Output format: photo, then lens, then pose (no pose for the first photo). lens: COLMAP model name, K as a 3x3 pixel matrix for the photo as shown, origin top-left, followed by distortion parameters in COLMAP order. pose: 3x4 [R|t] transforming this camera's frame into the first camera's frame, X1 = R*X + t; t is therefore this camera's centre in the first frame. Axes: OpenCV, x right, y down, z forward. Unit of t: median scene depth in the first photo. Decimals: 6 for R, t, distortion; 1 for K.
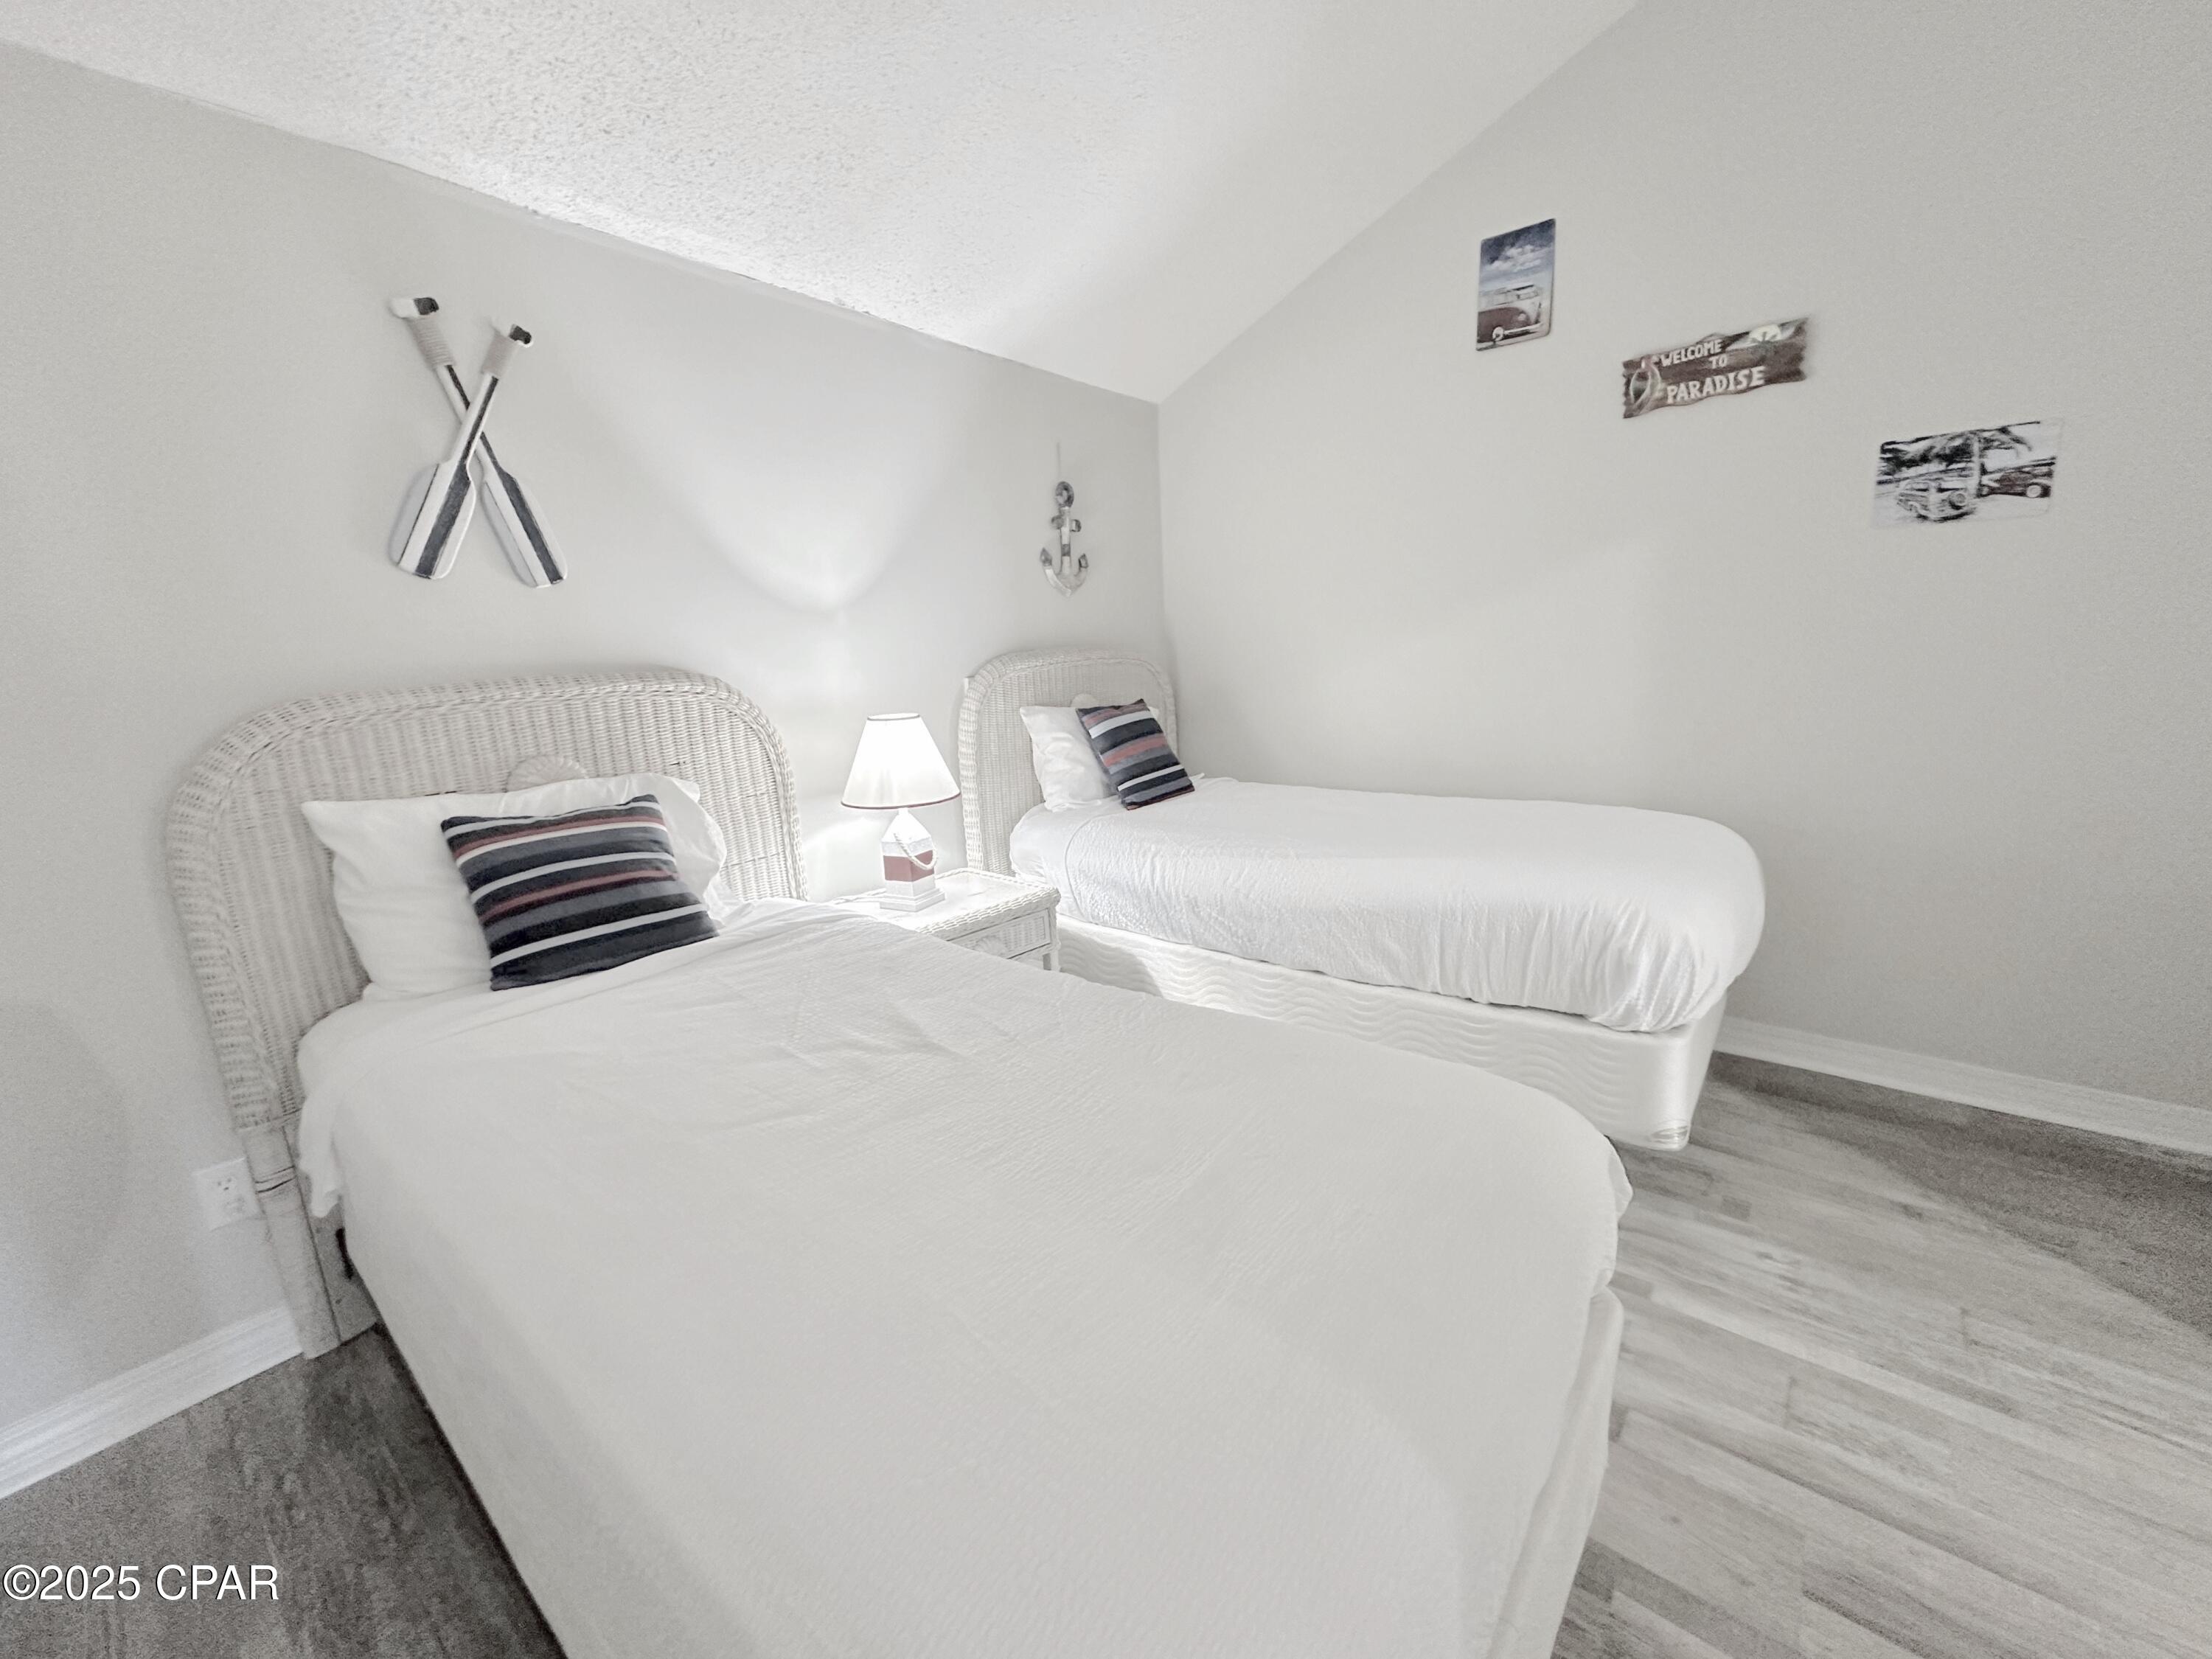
lens RADIAL K [[893.1, 0, 1106.0], [0, 893.1, 829.5], [0, 0, 1]] dist [-0.000314, 0.000080]
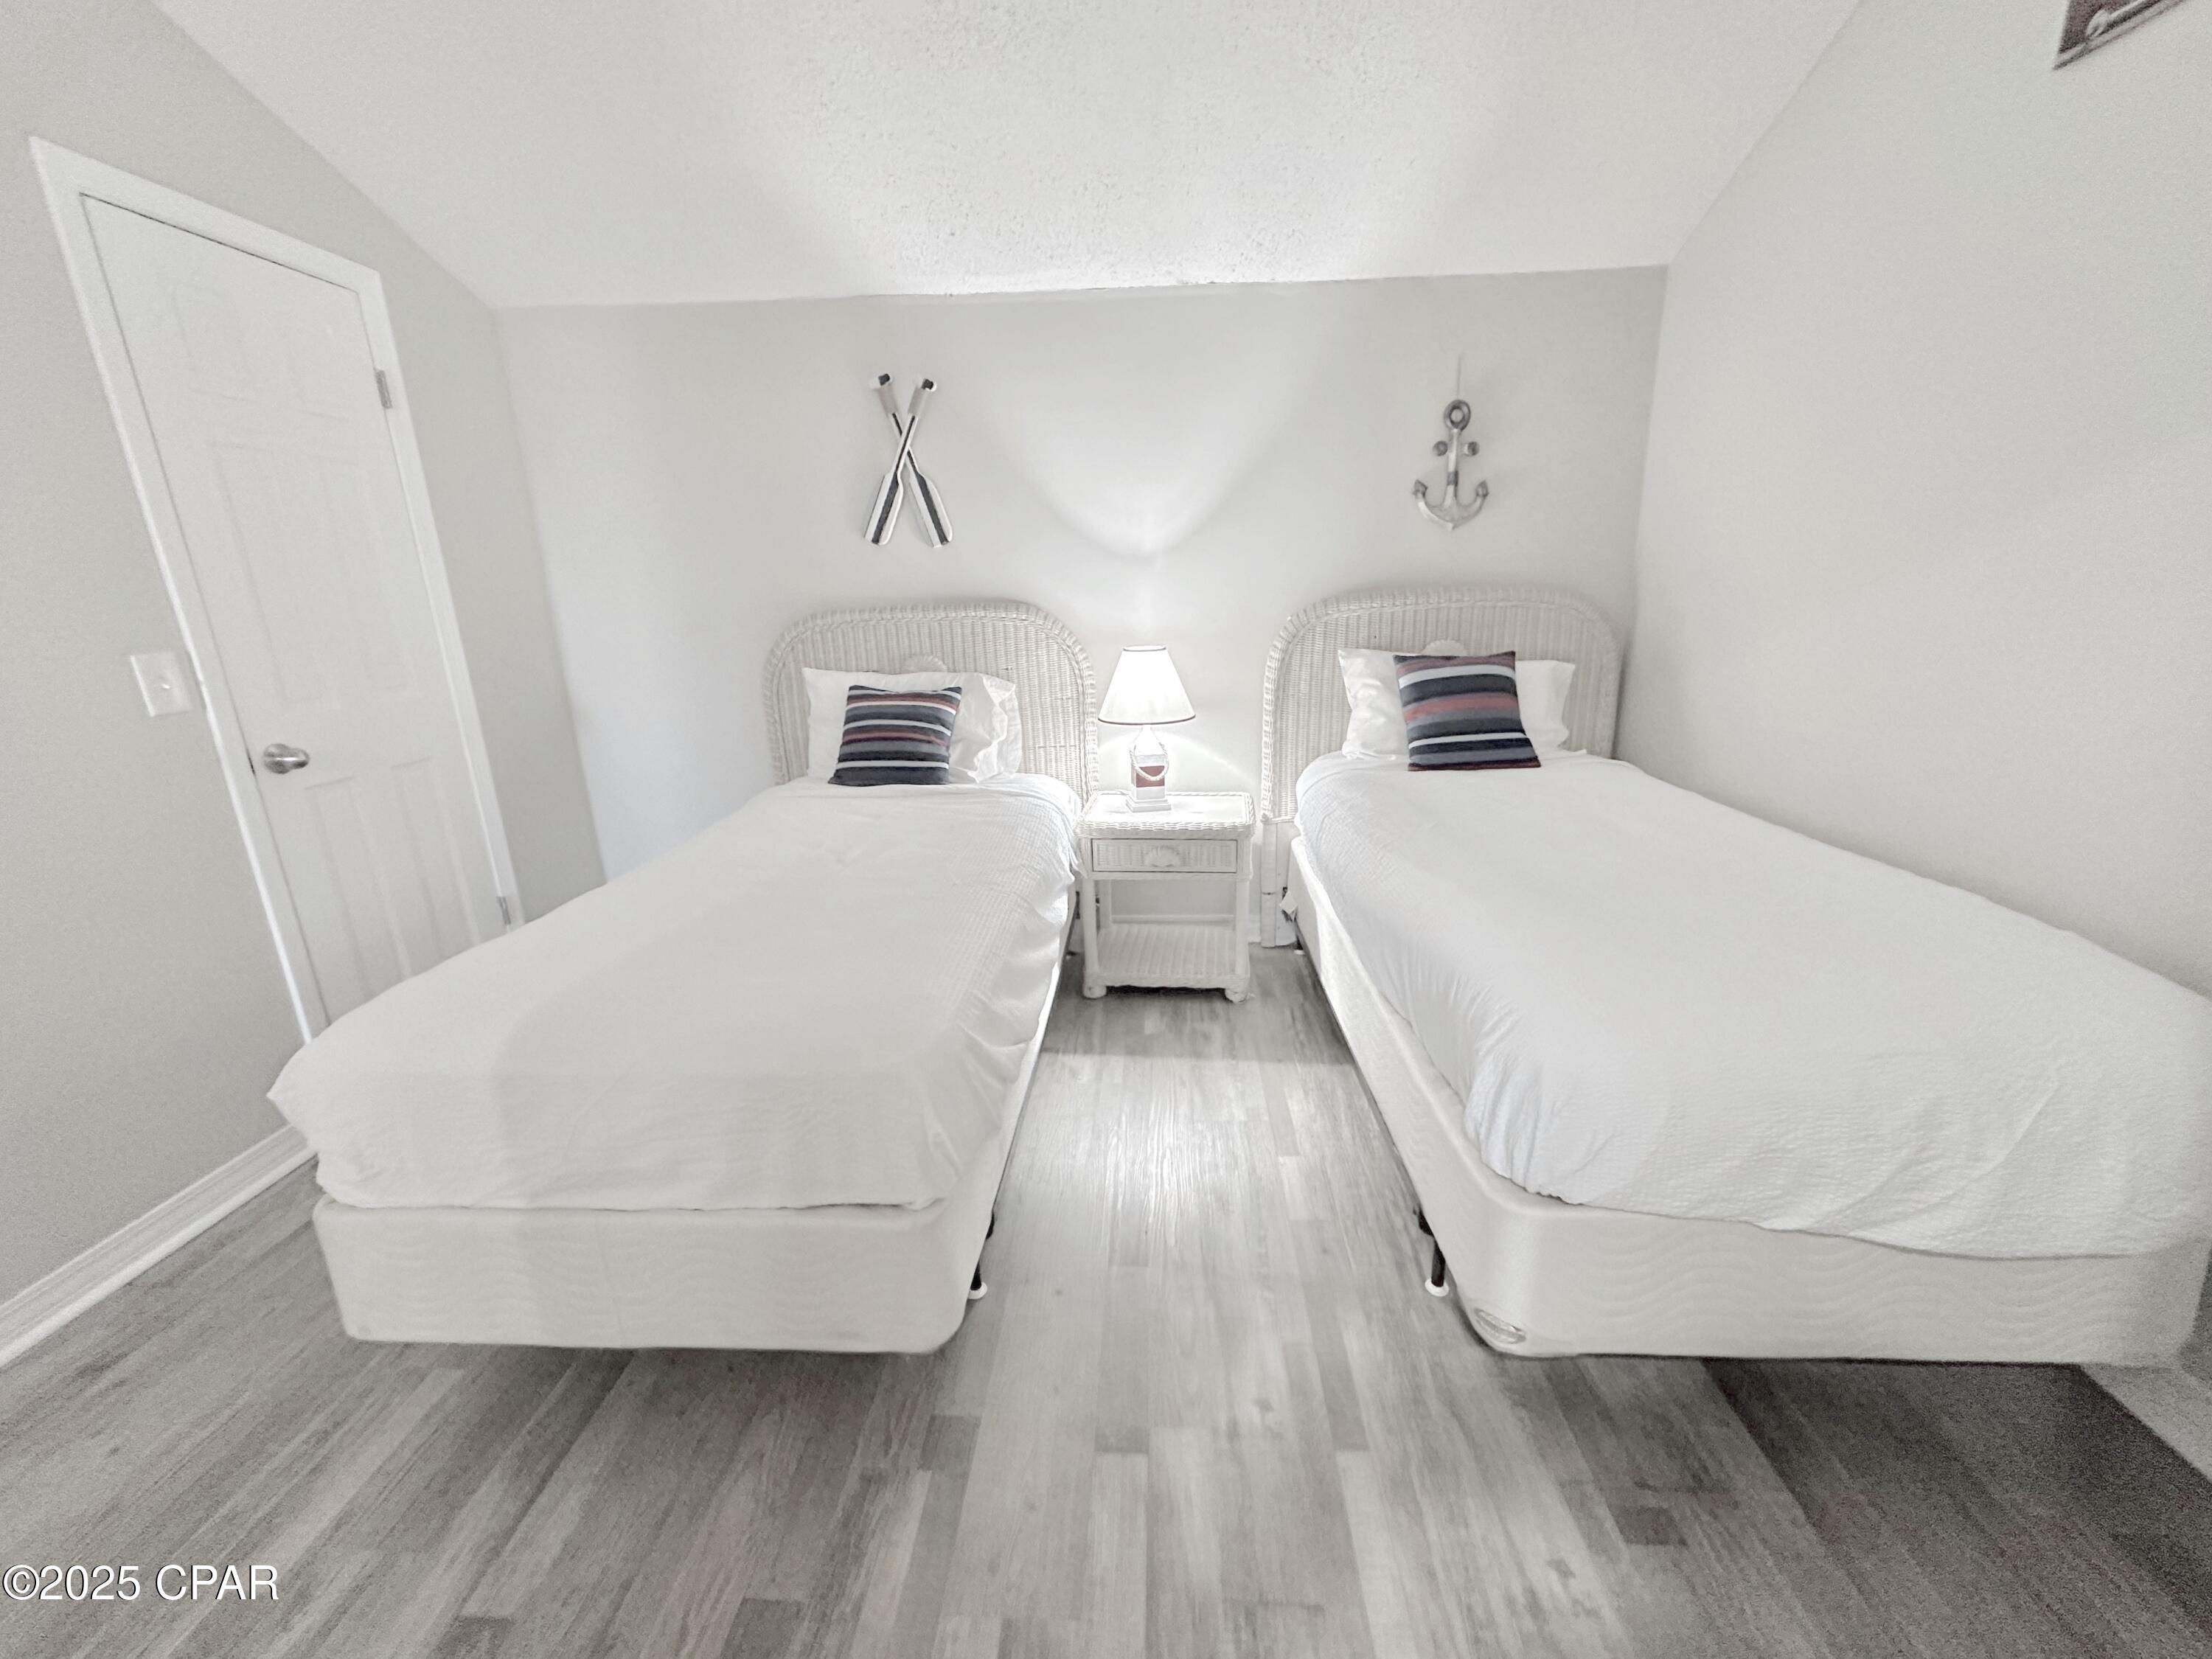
lens RADIAL K [[893.1, 0, 1106.0], [0, 893.1, 829.5], [0, 0, 1]] dist [-0.000314, 0.000080]
pose [[0.589119, 0.236515, -0.772658, 0.709377], [-0.162784, 0.971338, 0.173216, -0.089266], [0.791480, 0.023731, 0.610734, 0.237759]]
